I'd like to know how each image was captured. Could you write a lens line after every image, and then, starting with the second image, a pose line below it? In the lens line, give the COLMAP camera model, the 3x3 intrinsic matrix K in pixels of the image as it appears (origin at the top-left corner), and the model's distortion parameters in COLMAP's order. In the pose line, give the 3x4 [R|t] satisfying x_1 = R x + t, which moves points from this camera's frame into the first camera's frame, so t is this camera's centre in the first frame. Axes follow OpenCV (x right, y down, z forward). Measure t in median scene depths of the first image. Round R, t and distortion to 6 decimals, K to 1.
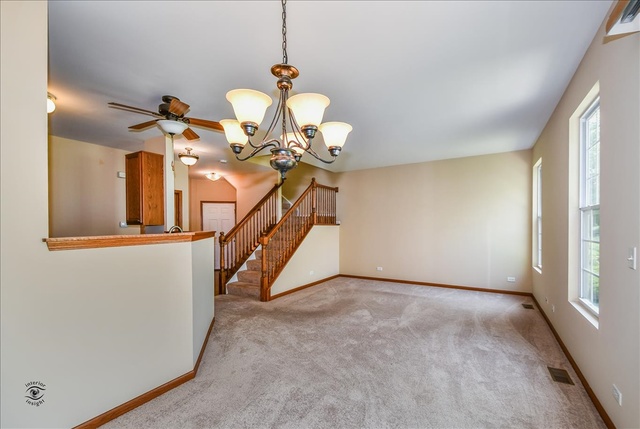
lens RADIAL K [[284.4, 0, 318.8], [0, 284.4, 223.6], [0, 0, 1]] dist [-0.000352, -0.000104]
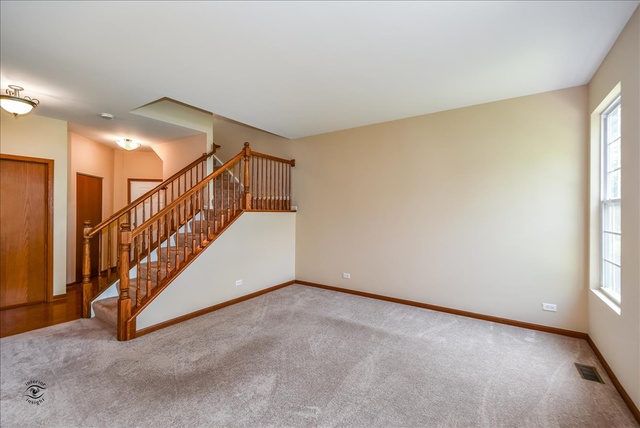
lens RADIAL K [[279.1, 0, 322.0], [0, 279.1, 205.8], [0, 0, 1]] dist [0.001069, -0.000213]
pose [[0.998967, 0.009769, -0.044379, 0.219483], [-0.010159, 0.999912, -0.008587, -0.005470], [0.044291, 0.009029, 0.998978, 0.383815]]
